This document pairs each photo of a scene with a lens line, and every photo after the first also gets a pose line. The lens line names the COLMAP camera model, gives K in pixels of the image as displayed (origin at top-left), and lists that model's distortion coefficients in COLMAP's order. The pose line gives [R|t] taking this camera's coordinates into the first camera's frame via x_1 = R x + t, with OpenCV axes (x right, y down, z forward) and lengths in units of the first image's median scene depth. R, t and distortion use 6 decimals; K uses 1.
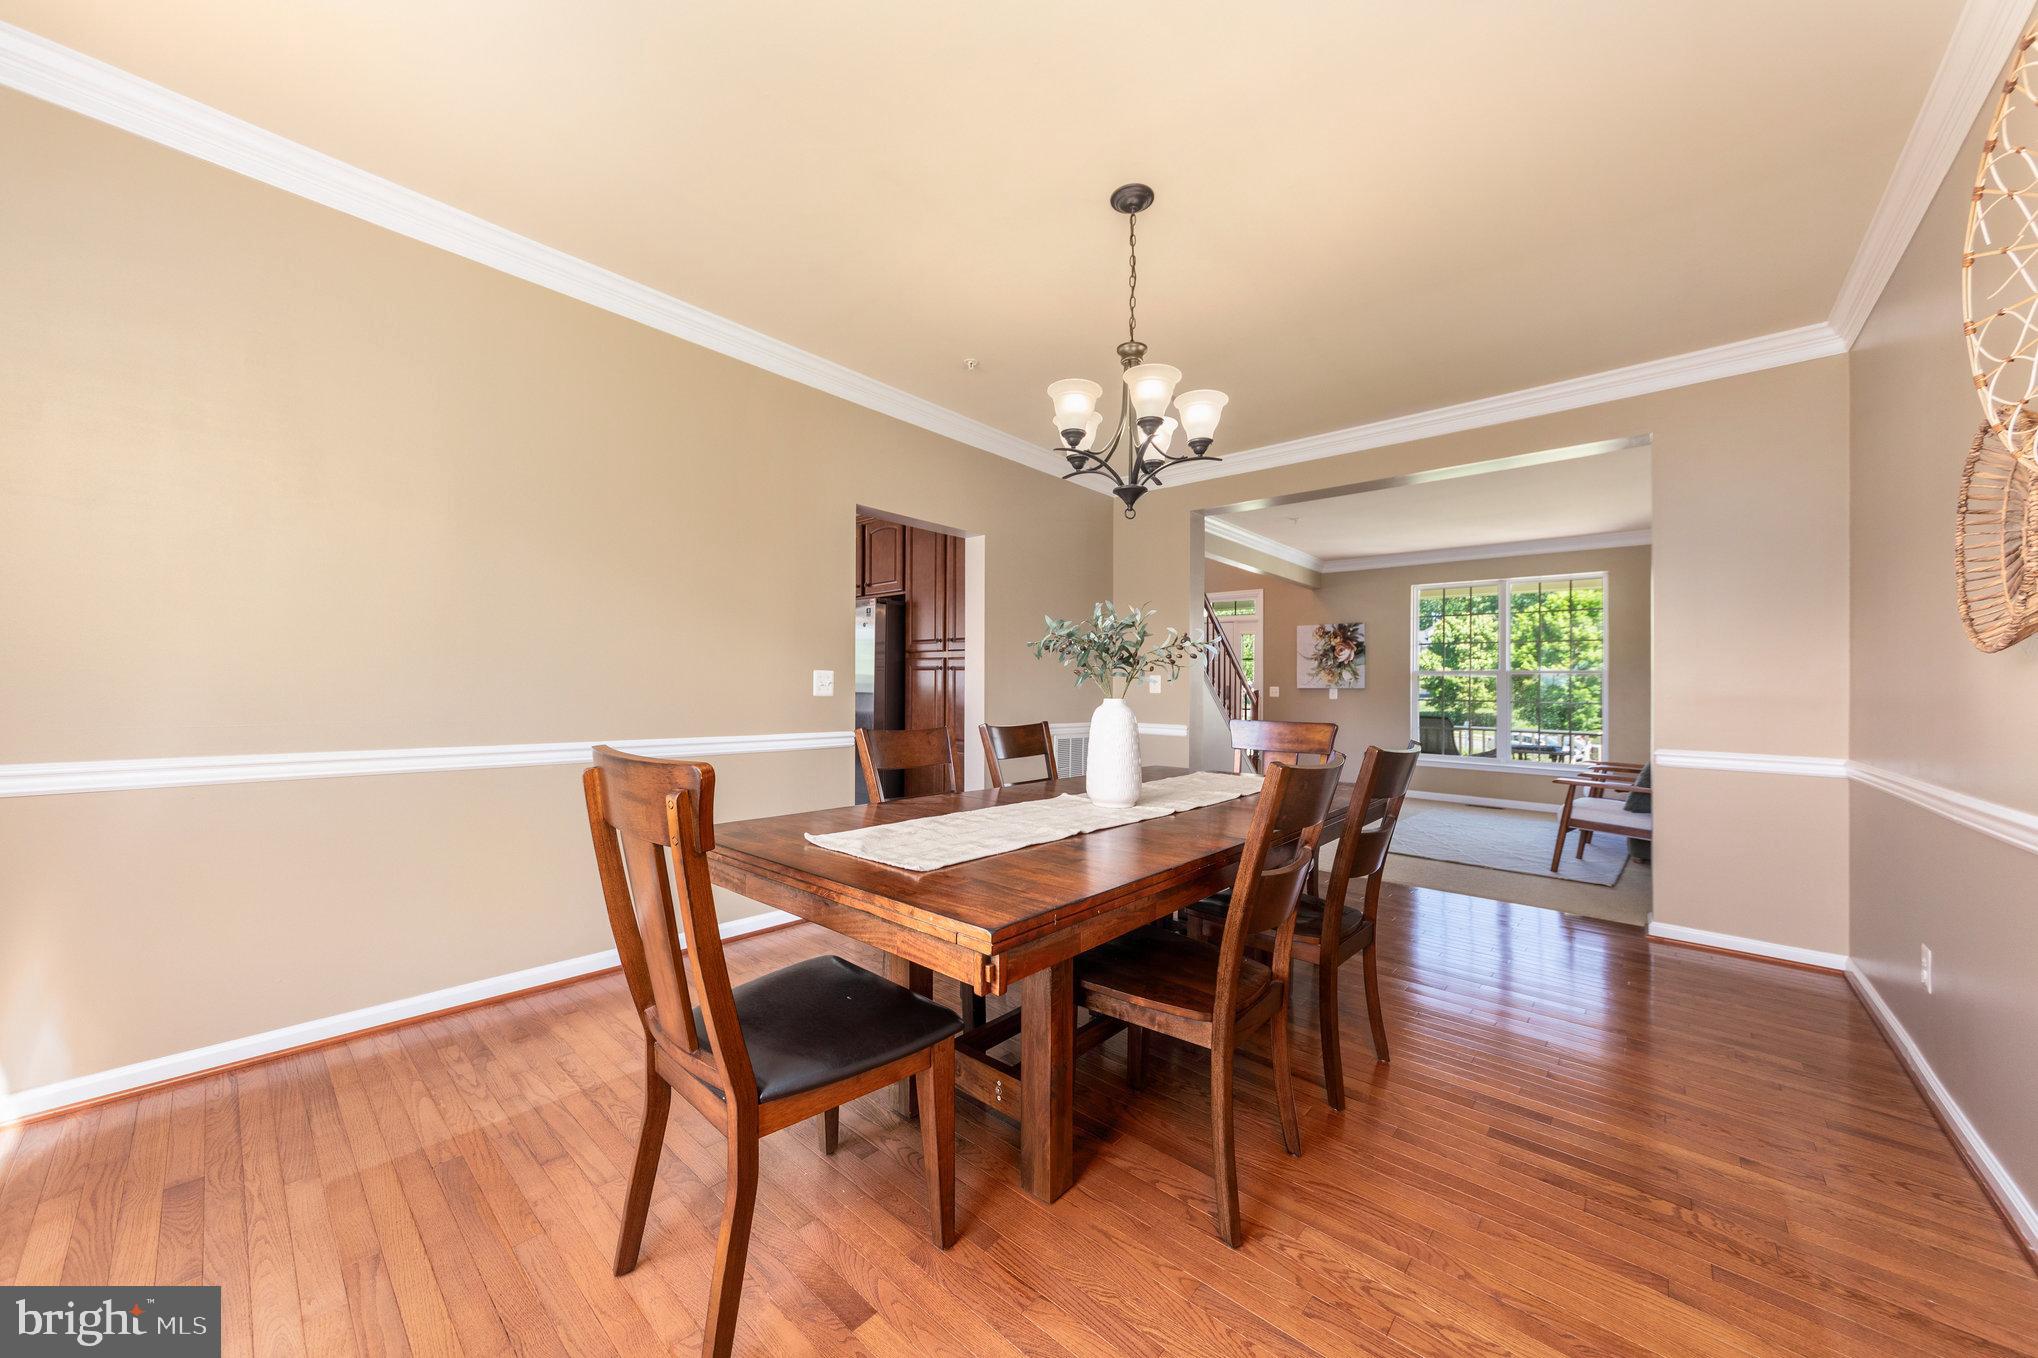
lens RADIAL K [[726.3, 0, 1030.5], [0, 726.3, 679.8], [0, 0, 1]] dist [-0.000358, 0.000171]
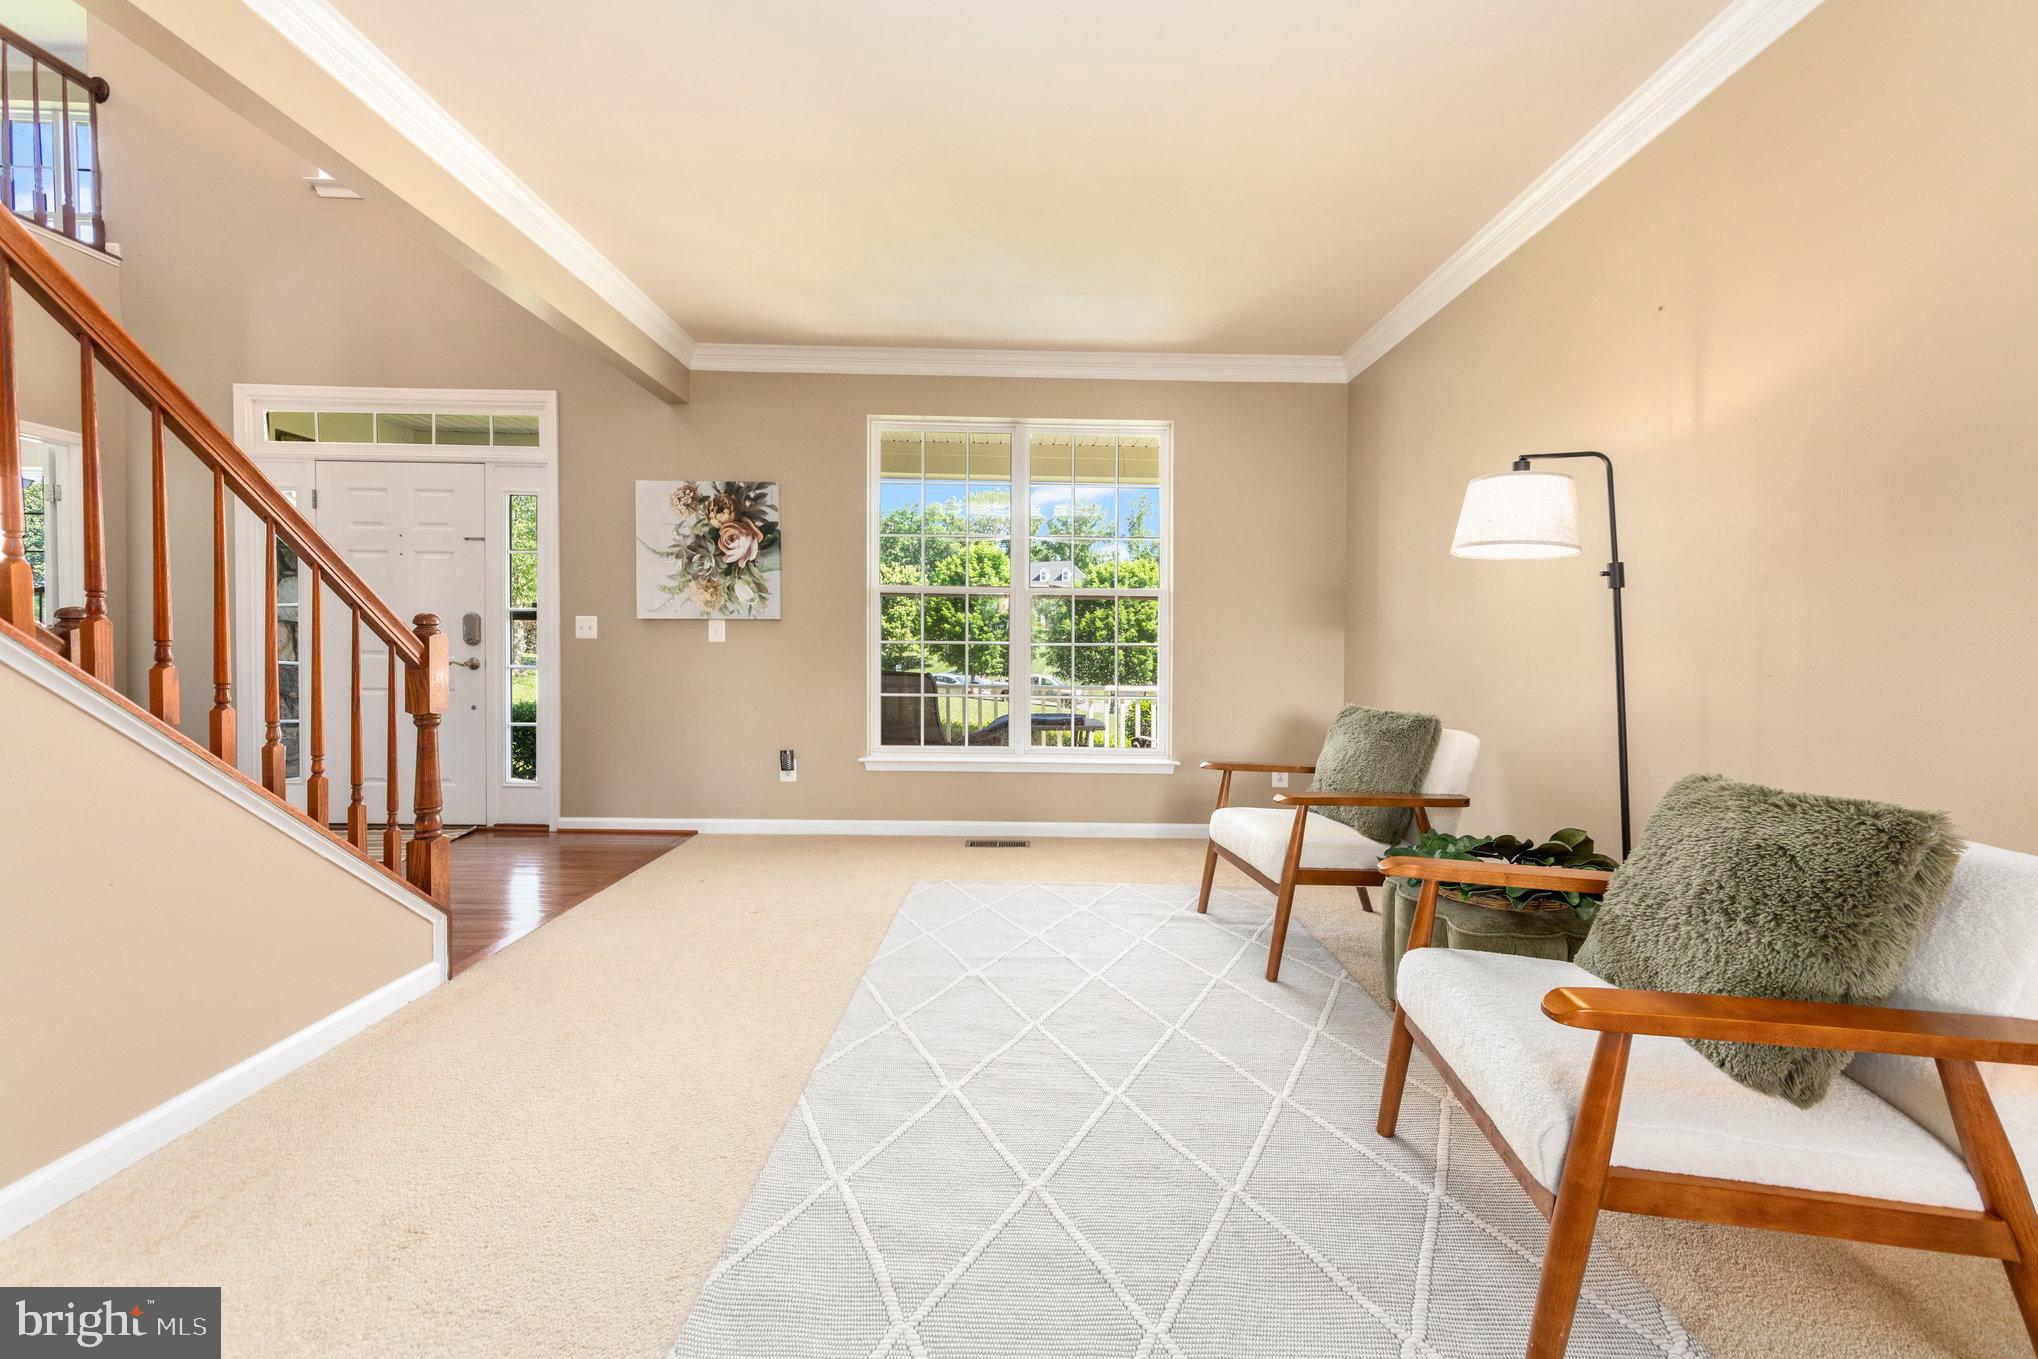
lens RADIAL K [[726.3, 0, 1035.6], [0, 726.3, 645.7], [0, 0, 1]] dist [-0.000358, 0.000171]
pose [[0.739362, -0.014659, 0.673148, 0.253154], [-0.002881, 0.999685, 0.024934, 0.016633], [-0.673302, -0.020374, 0.739087, 0.512916]]
